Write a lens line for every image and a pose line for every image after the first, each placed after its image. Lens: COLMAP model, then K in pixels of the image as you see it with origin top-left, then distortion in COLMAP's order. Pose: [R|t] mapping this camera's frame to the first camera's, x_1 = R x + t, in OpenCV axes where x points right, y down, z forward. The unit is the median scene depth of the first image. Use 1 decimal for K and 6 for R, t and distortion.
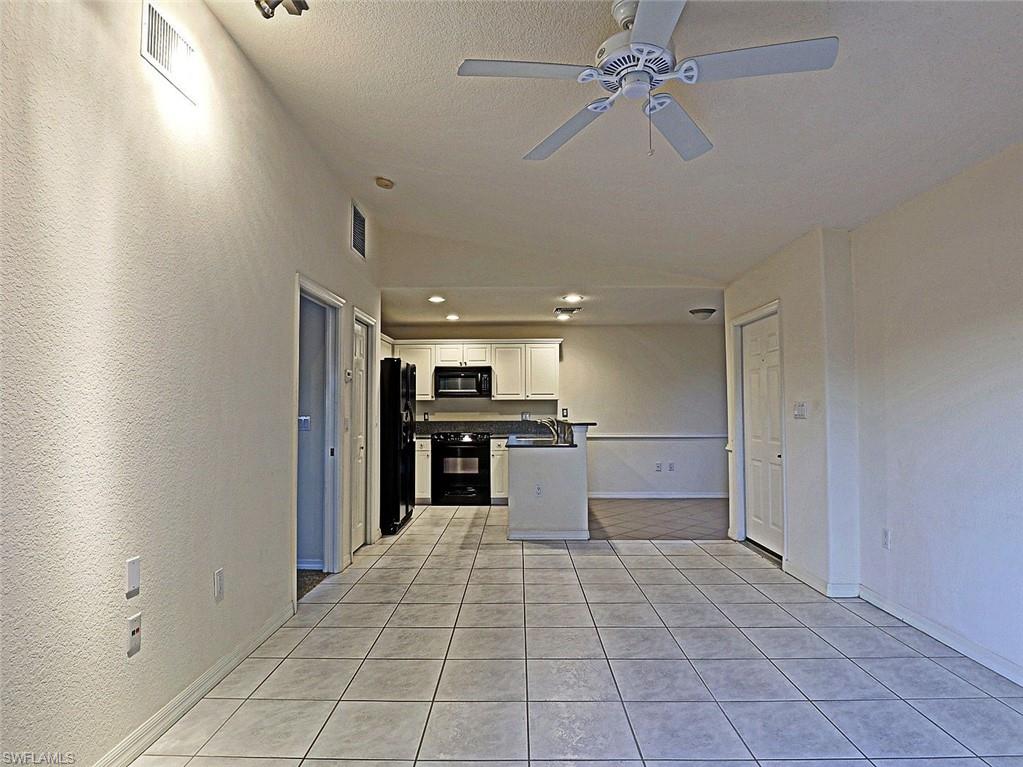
lens RADIAL K [[555.3, 0, 511.6], [0, 555.3, 386.8], [0, 0, 1]] dist [-0.021744, -0.002695]
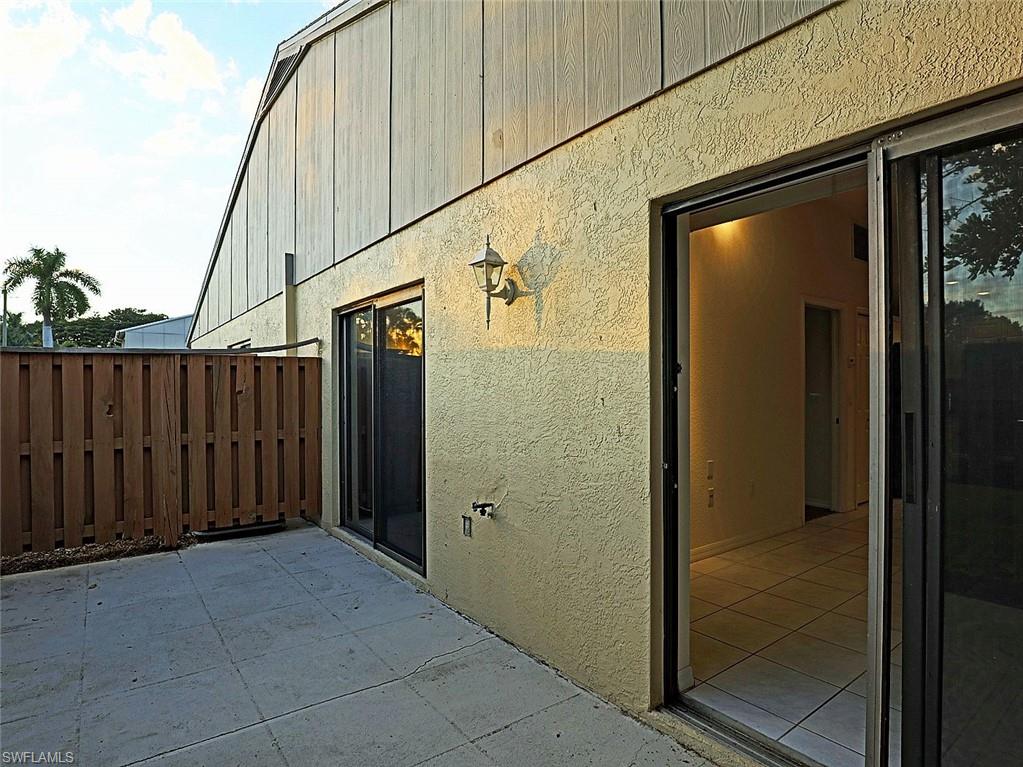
lens RADIAL K [[555.3, 0, 510.2], [0, 555.3, 385.2], [0, 0, 1]] dist [-0.021744, -0.002695]
pose [[0.610687, 0.002134, -0.791869, 0.271083], [0.025371, 0.999430, 0.022260, -0.017095], [0.791465, -0.033684, 0.610285, -0.467827]]
